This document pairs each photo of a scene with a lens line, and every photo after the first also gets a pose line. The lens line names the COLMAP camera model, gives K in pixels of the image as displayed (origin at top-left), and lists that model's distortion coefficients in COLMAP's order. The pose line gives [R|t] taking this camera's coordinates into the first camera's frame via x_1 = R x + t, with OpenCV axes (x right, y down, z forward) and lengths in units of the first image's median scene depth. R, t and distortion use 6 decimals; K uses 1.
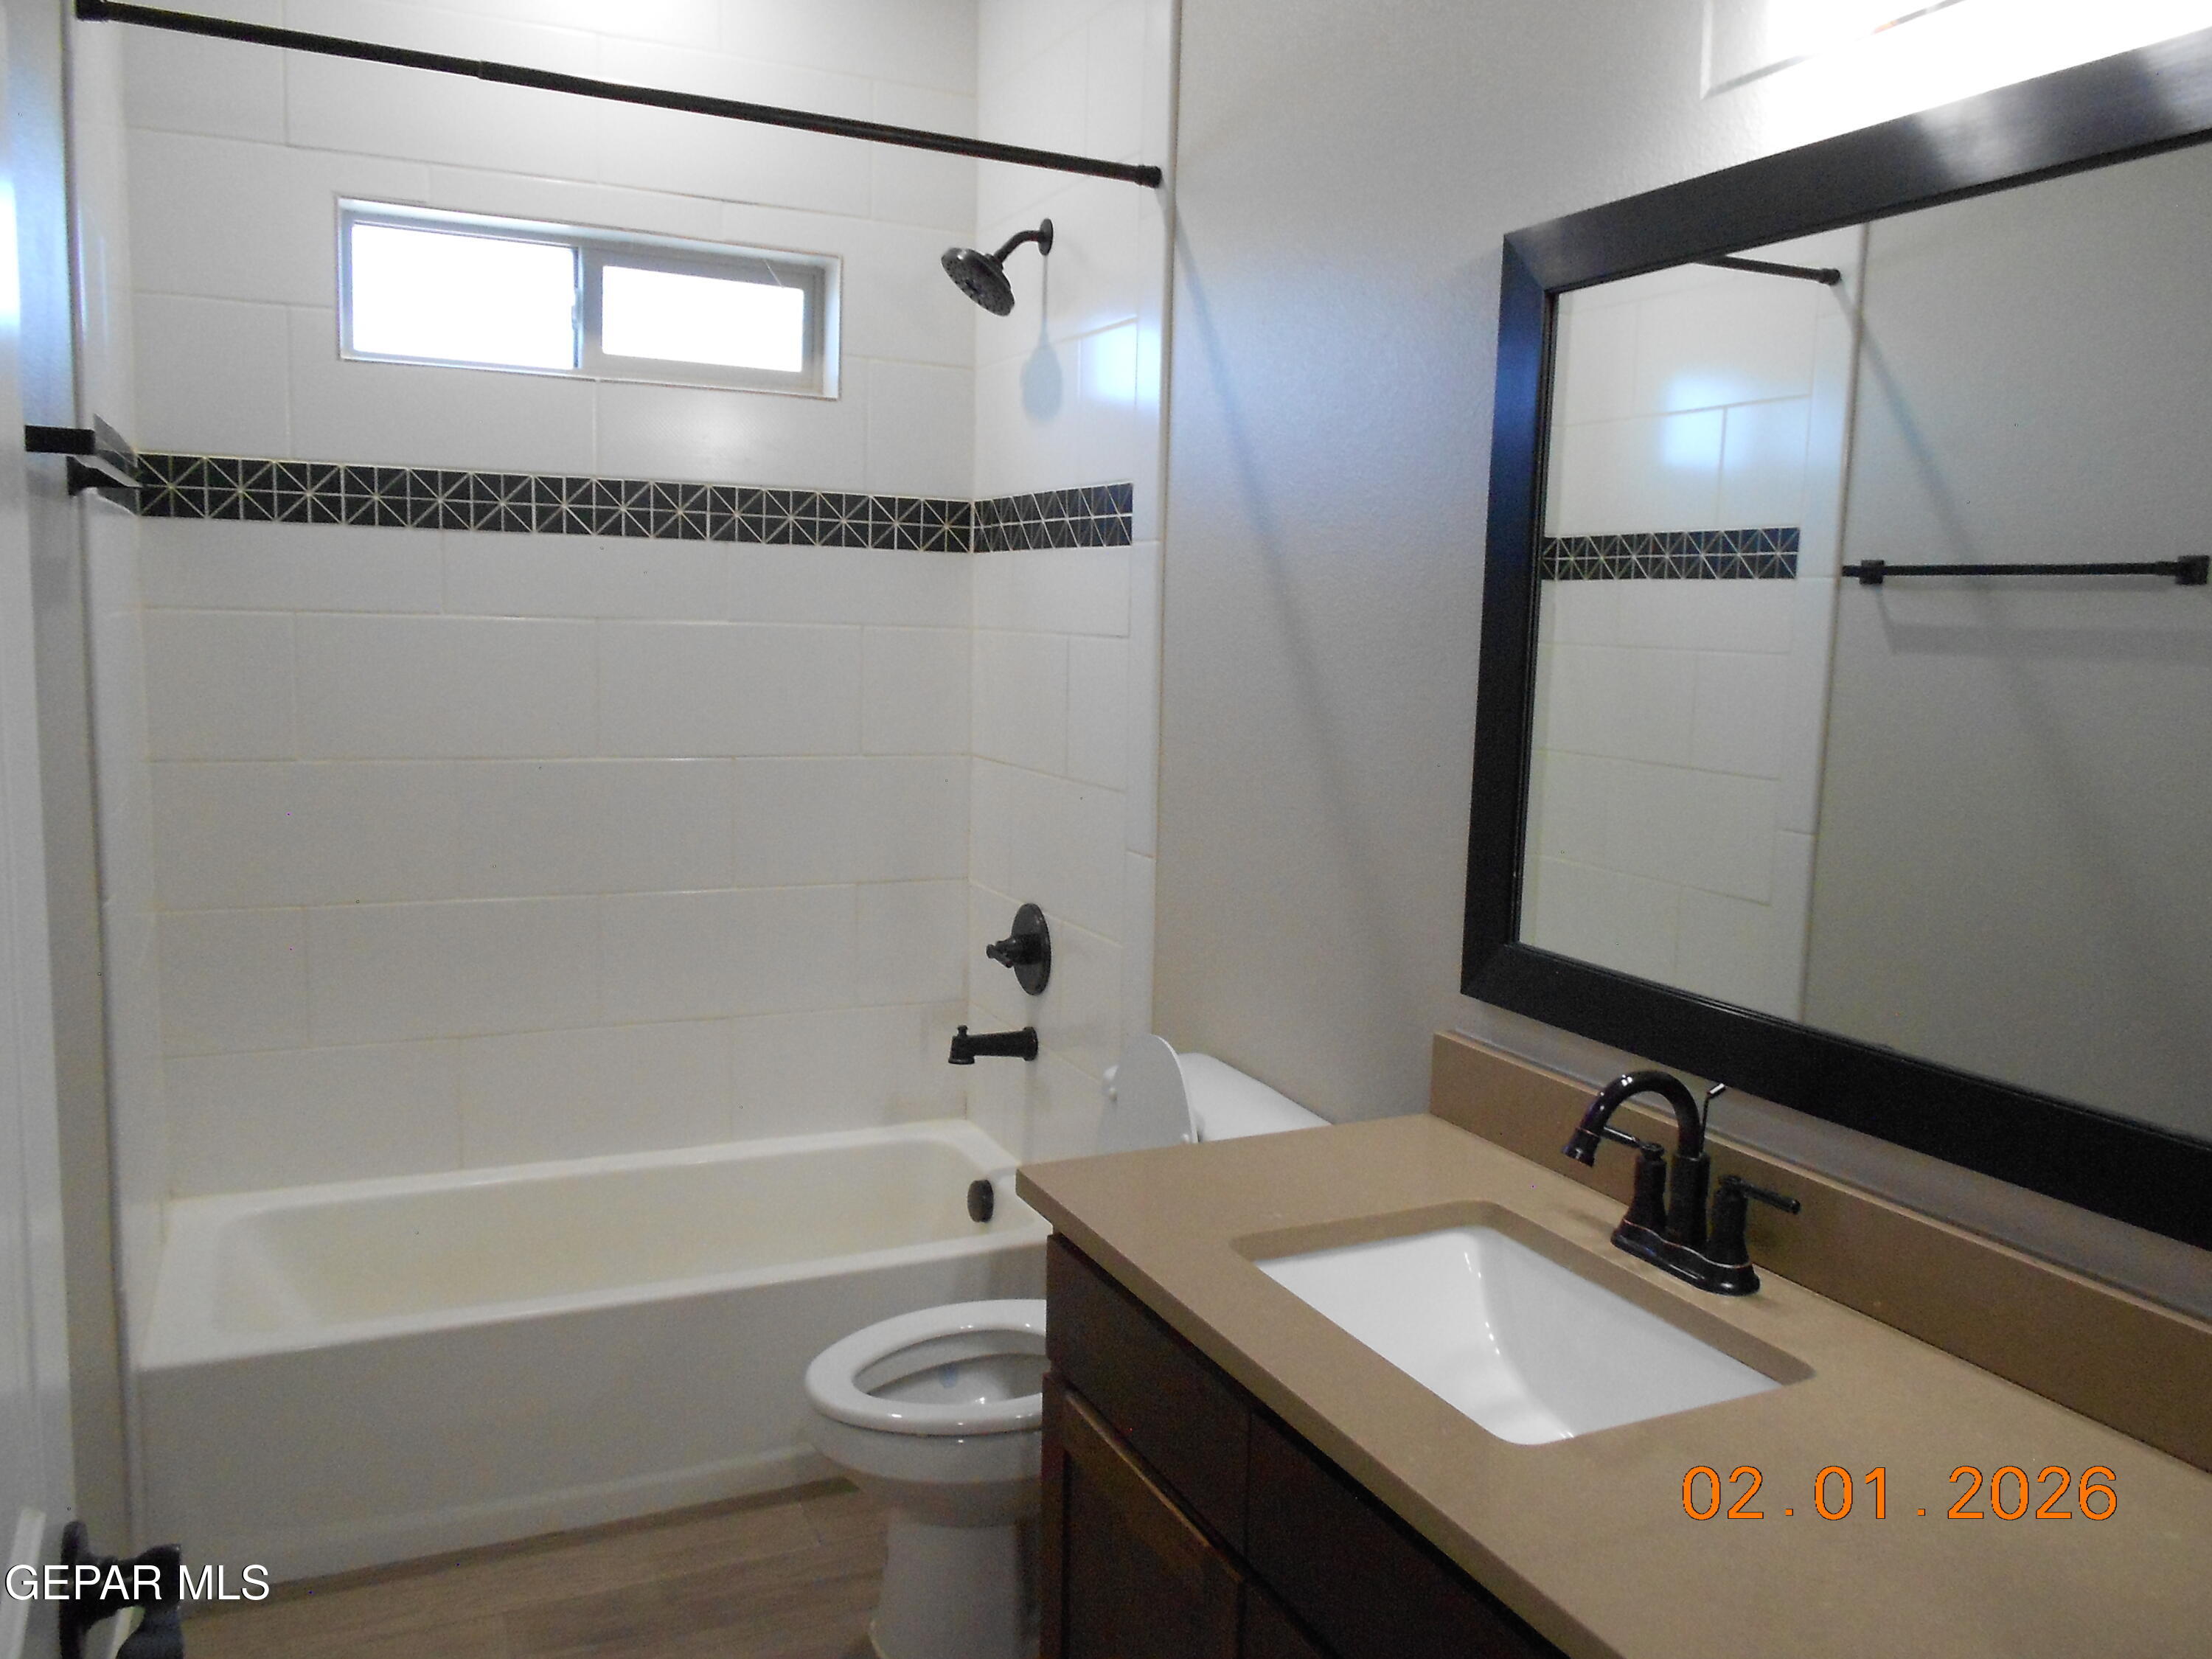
lens RADIAL K [[1673.3, 0, 1106.0], [0, 1673.3, 829.5], [0, 0, 1]] dist [-0.008387, 0.008996]
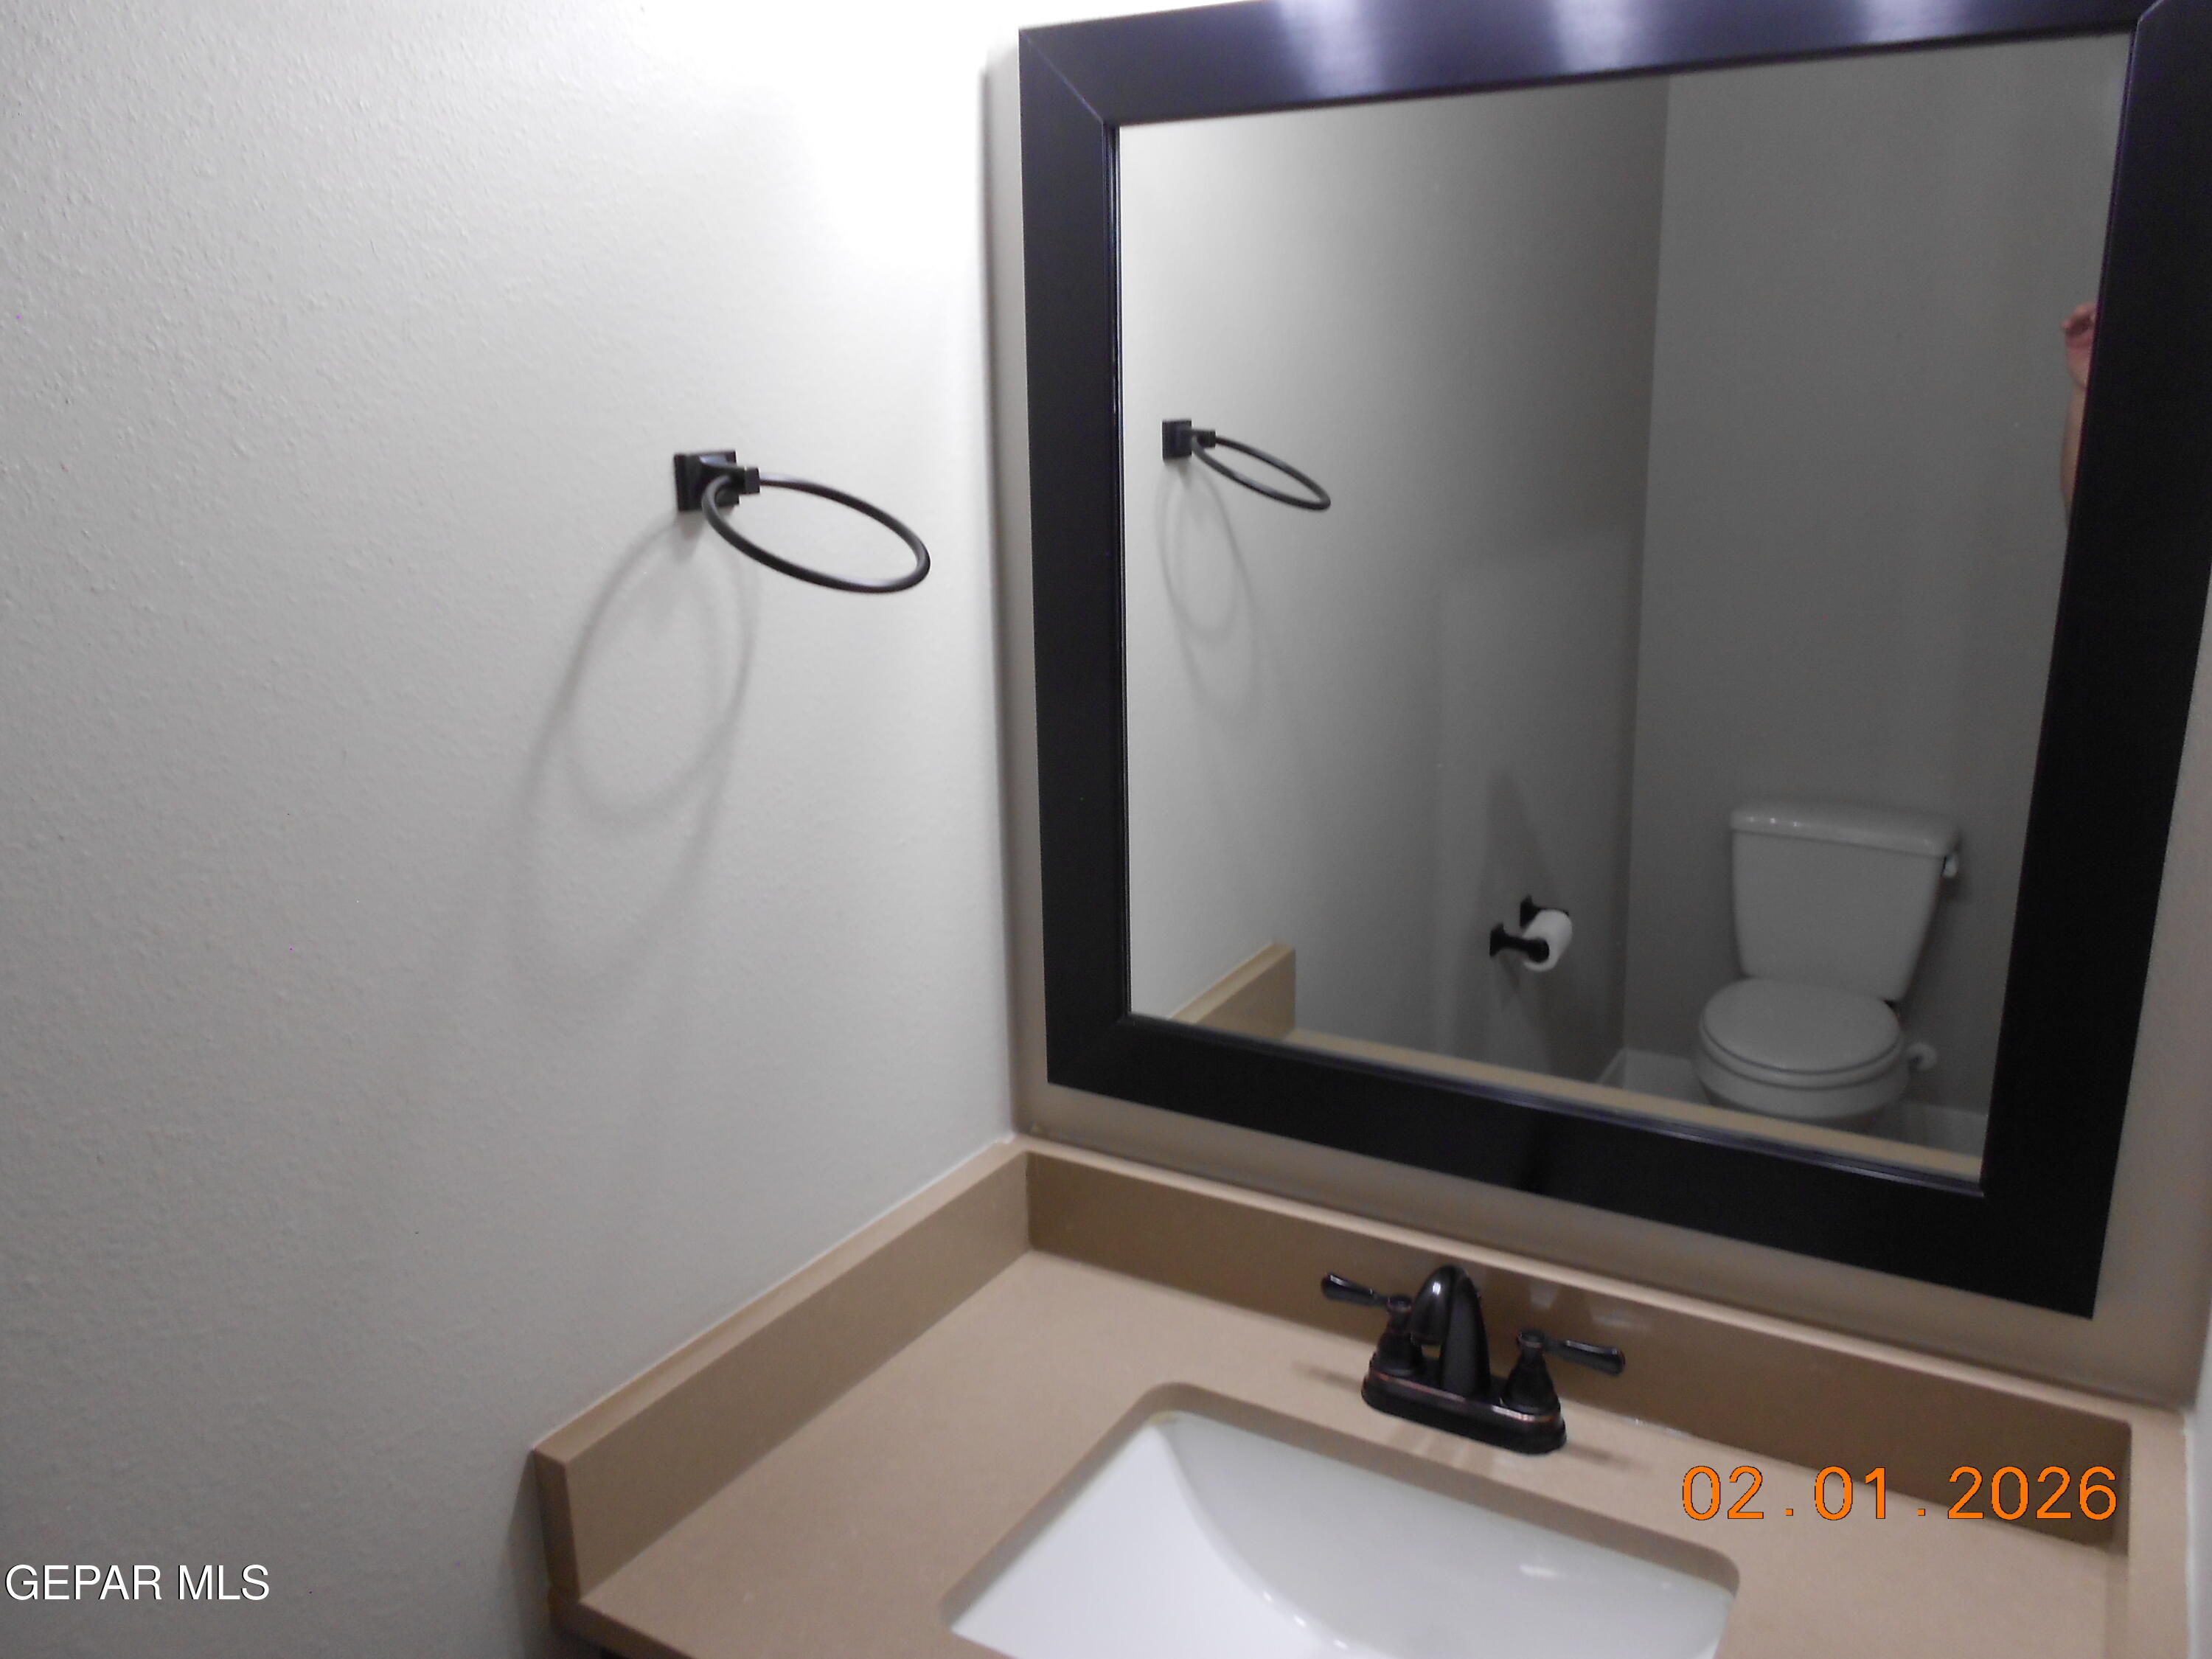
lens RADIAL K [[1656.4, 0, 1106.0], [0, 1656.4, 829.5], [0, 0, 1]] dist [0.005997, 0.000821]
pose [[0.836040, -0.182365, 0.517475, -0.155673], [0.108848, 0.979528, 0.169343, -0.165646], [-0.537763, -0.085252, 0.838775, 0.430797]]
